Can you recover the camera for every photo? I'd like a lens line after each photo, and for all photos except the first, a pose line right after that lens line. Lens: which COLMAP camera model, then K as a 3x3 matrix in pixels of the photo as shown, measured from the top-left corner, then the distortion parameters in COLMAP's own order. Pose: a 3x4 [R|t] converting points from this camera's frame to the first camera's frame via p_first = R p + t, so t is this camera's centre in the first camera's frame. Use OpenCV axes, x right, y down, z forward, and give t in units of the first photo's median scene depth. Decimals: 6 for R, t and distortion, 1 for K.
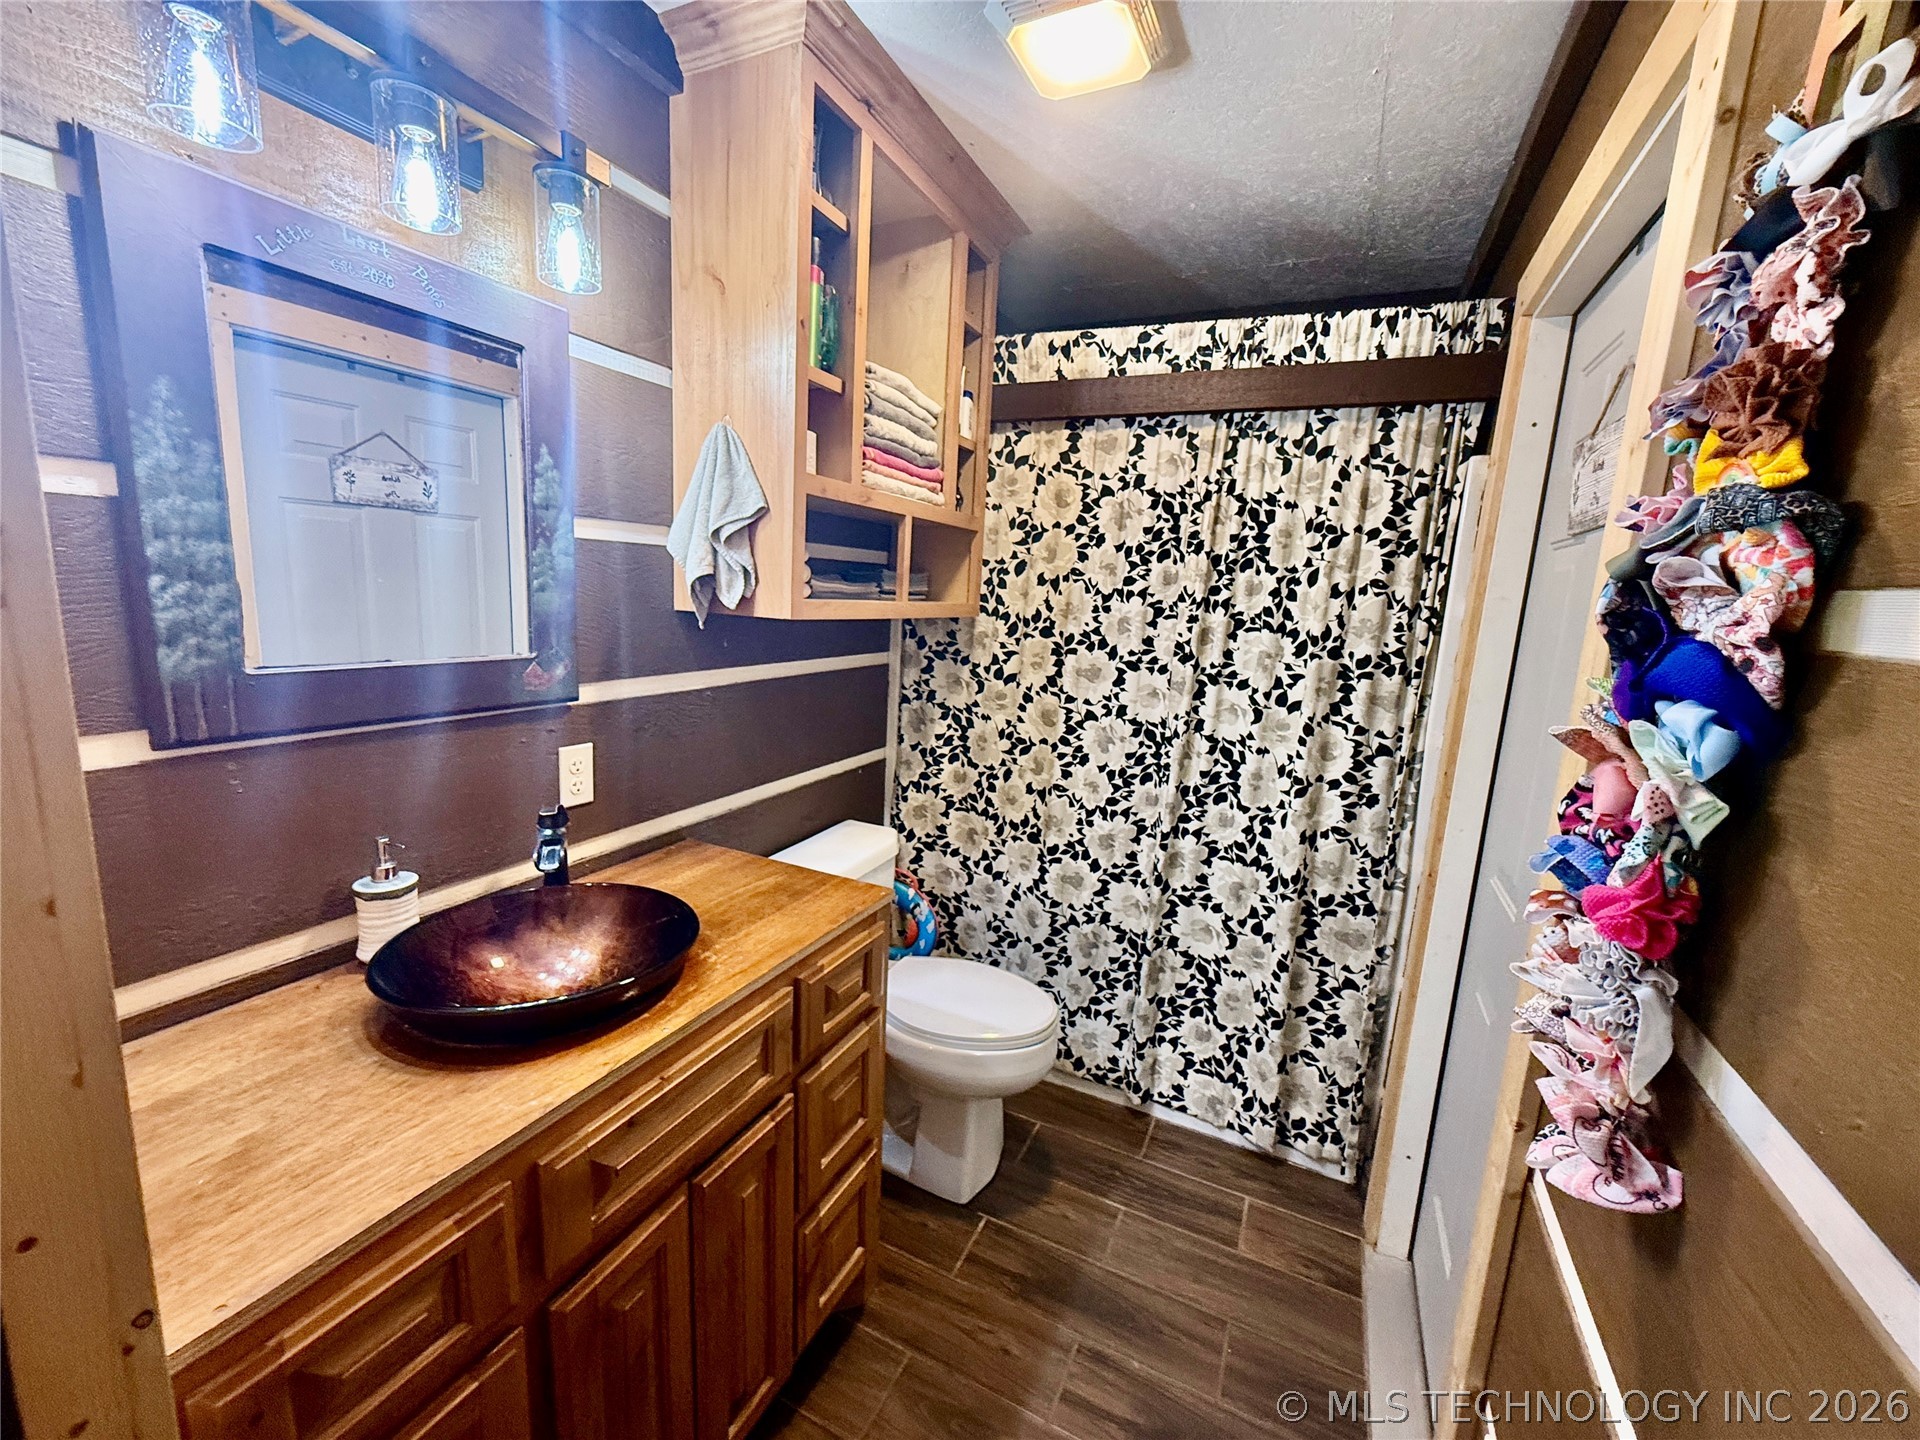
lens RADIAL K [[767.1, 0, 965.2], [0, 767.1, 722.6], [0, 0, 1]] dist [-0.000308, -0.000115]
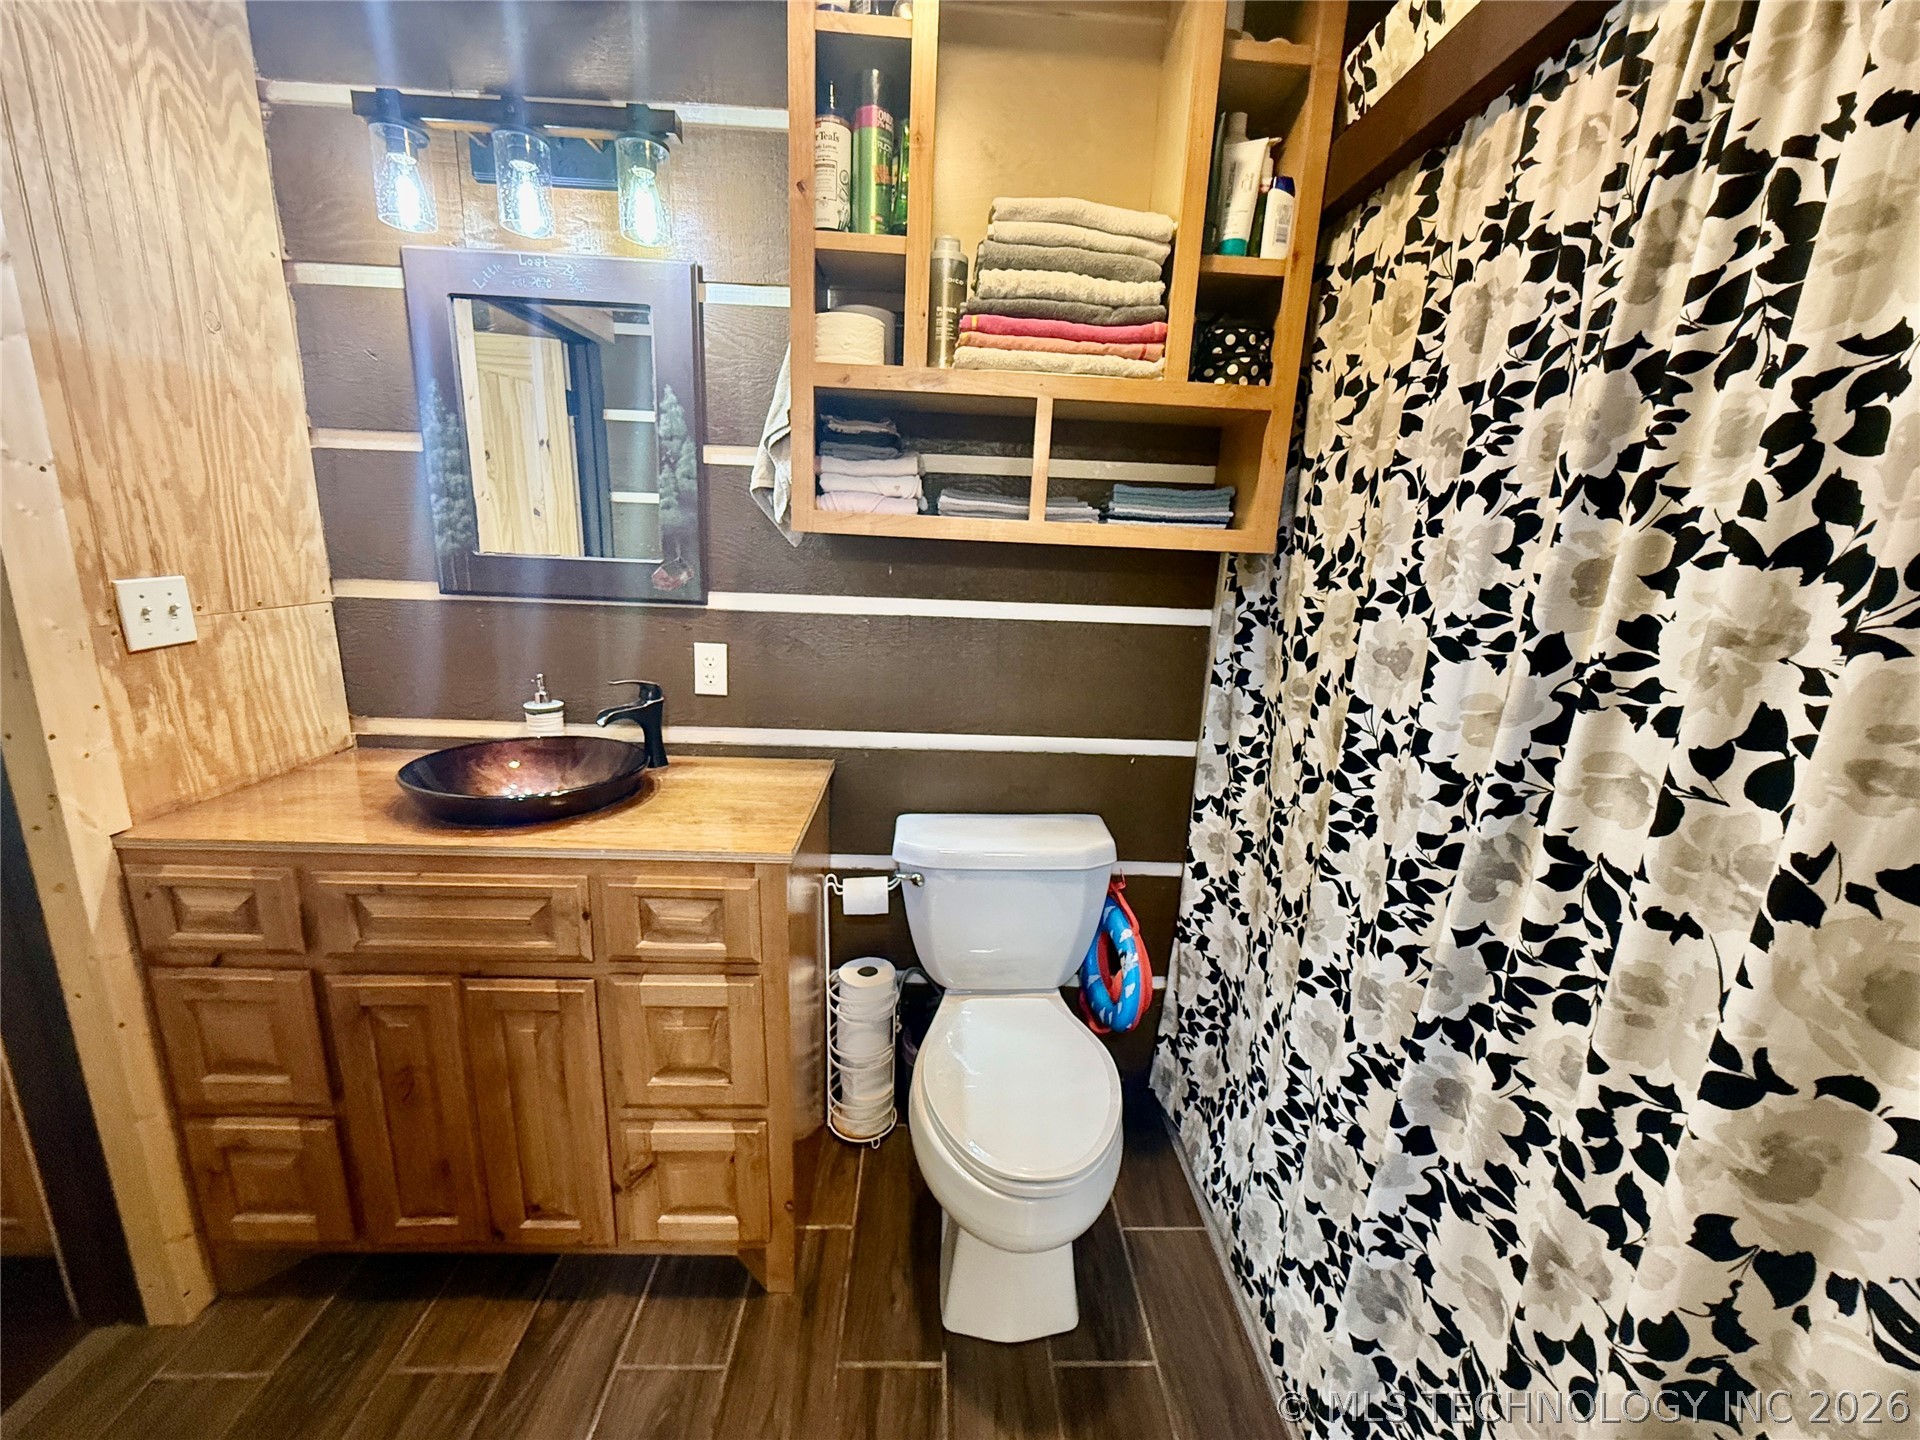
lens RADIAL K [[767.1, 0, 964.6], [0, 767.1, 722.0], [0, 0, 1]] dist [-0.000308, -0.000115]
pose [[0.464838, 0.174098, -0.868111, 0.504869], [-0.170953, 0.979675, 0.104934, -0.030230], [0.868735, 0.099628, 0.485152, 0.543530]]
